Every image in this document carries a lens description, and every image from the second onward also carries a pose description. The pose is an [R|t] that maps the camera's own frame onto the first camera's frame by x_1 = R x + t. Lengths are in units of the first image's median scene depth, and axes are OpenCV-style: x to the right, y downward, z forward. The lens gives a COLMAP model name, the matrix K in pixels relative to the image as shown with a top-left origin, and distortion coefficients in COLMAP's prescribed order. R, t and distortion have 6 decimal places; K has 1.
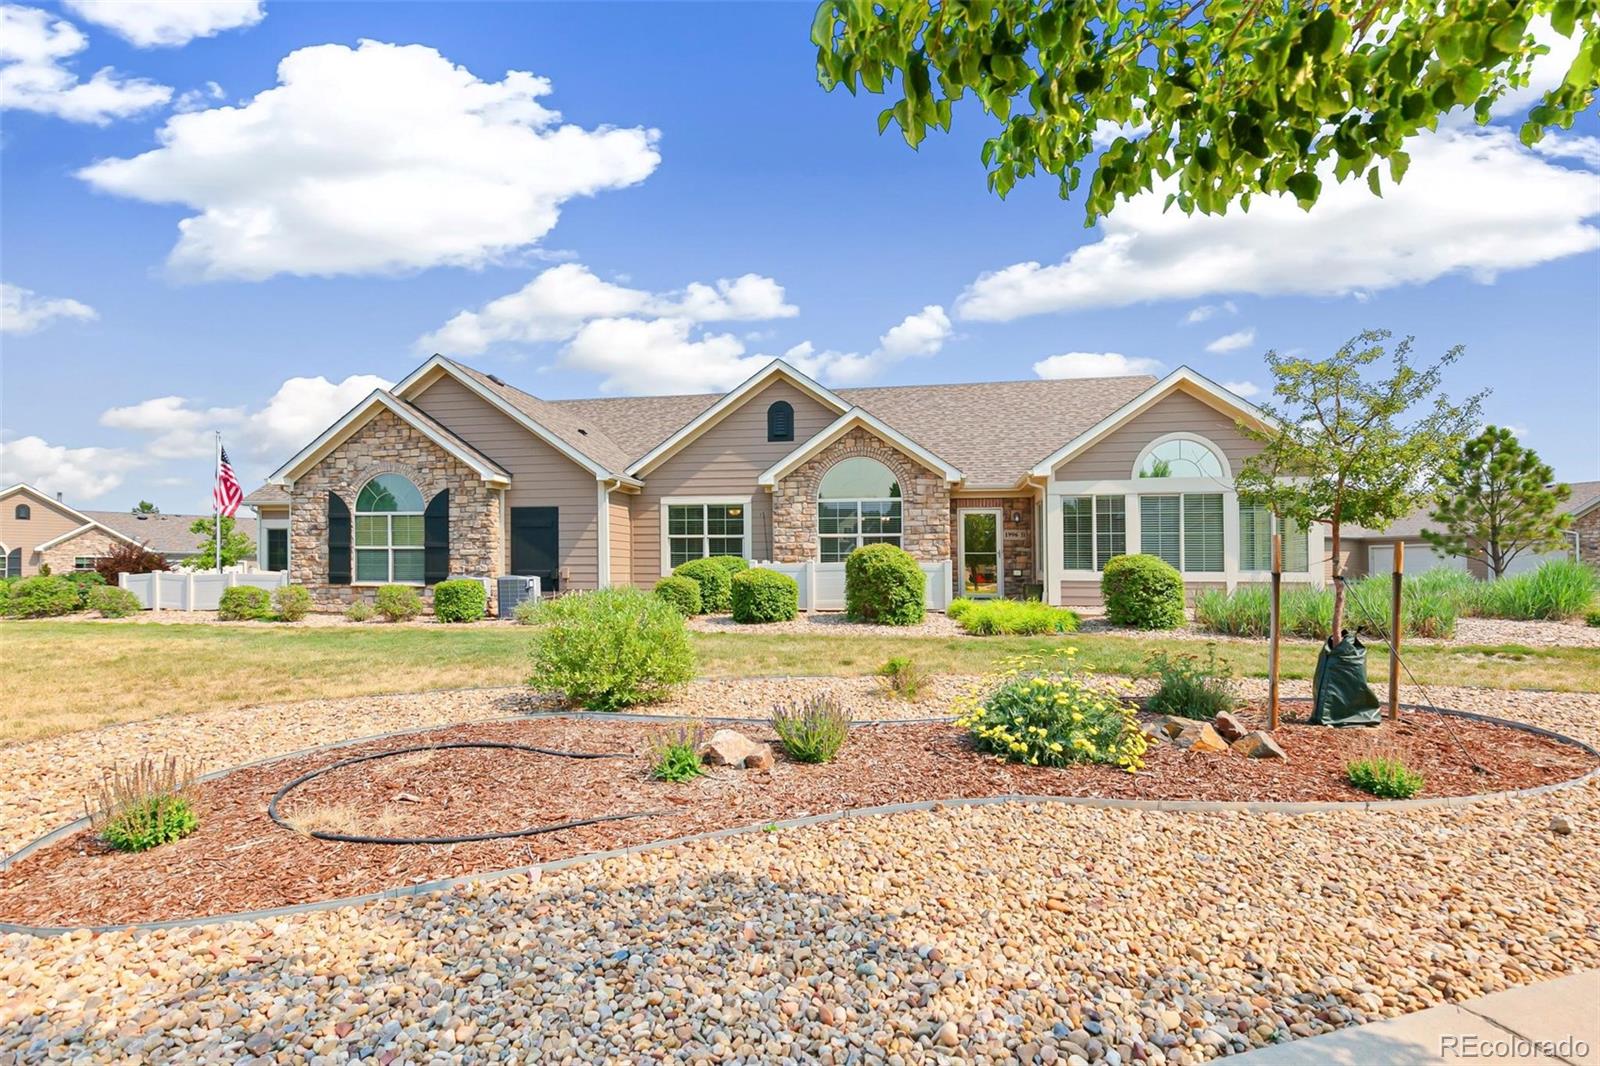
lens RADIAL K [[726.2, 0, 814.0], [0, 726.2, 533.2], [0, 0, 1]] dist [0.007383, -0.000709]
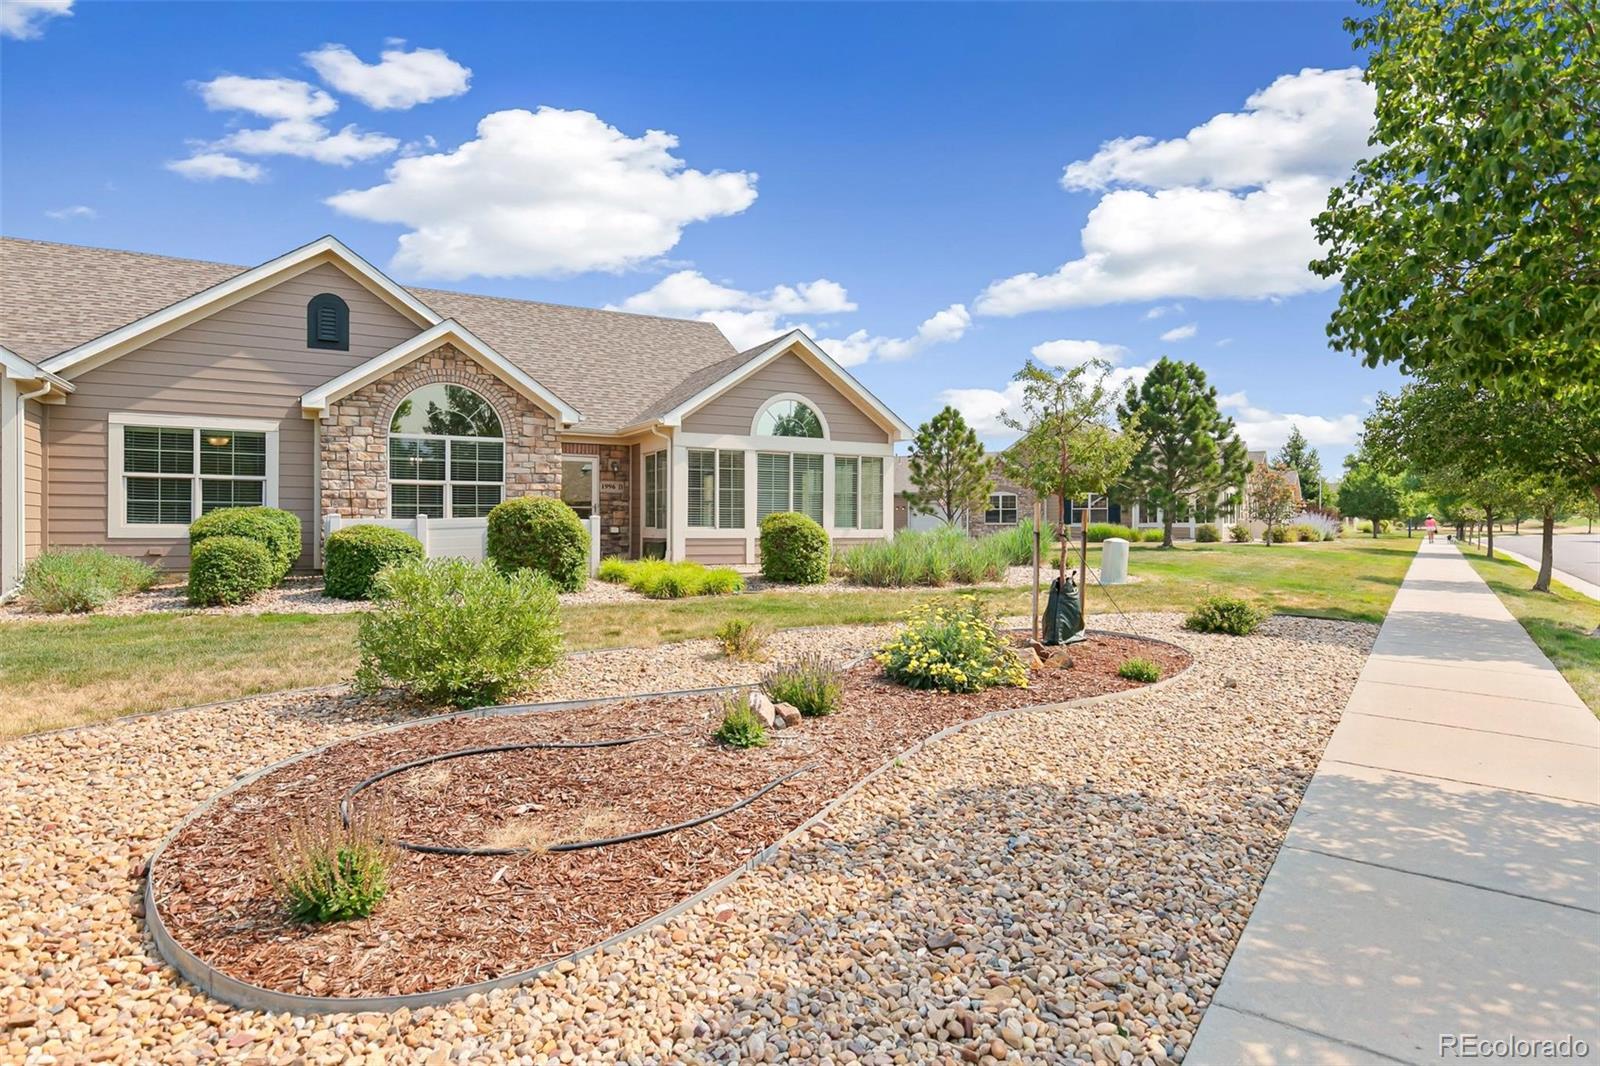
lens RADIAL K [[887.5, 0, 802.1], [0, 887.5, 509.7], [0, 0, 1]] dist [0.003917, 0.001073]
pose [[0.783004, 0.012328, 0.621895, -0.234905], [-0.033201, 0.999207, 0.021994, -0.001827], [-0.621130, -0.037869, 0.782792, 0.007928]]
